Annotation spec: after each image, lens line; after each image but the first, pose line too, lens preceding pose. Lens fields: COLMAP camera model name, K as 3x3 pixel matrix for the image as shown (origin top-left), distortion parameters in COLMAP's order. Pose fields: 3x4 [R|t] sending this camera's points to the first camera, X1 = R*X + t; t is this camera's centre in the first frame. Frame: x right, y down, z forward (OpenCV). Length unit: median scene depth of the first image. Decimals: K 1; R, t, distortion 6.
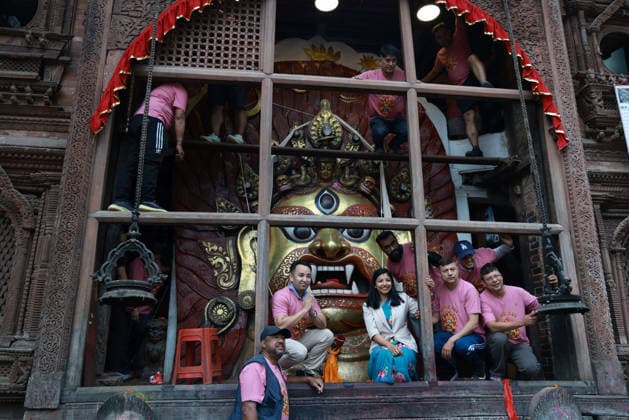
lens RADIAL K [[539.0, 0, 315.9], [0, 539.0, 206.8], [0, 0, 1]] dist [0.013682, 0.018357]
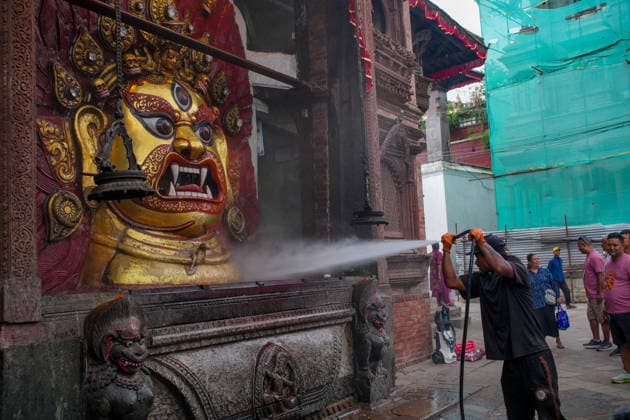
lens RADIAL K [[656.6, 0, 313.4], [0, 656.6, 206.5], [0, 0, 1]] dist [-0.028564, 0.000000]
pose [[0.664861, 0.051793, 0.745169, -0.661107], [-0.178303, 0.979760, 0.090989, 0.033029], [-0.725374, -0.193361, 0.660639, 0.073904]]
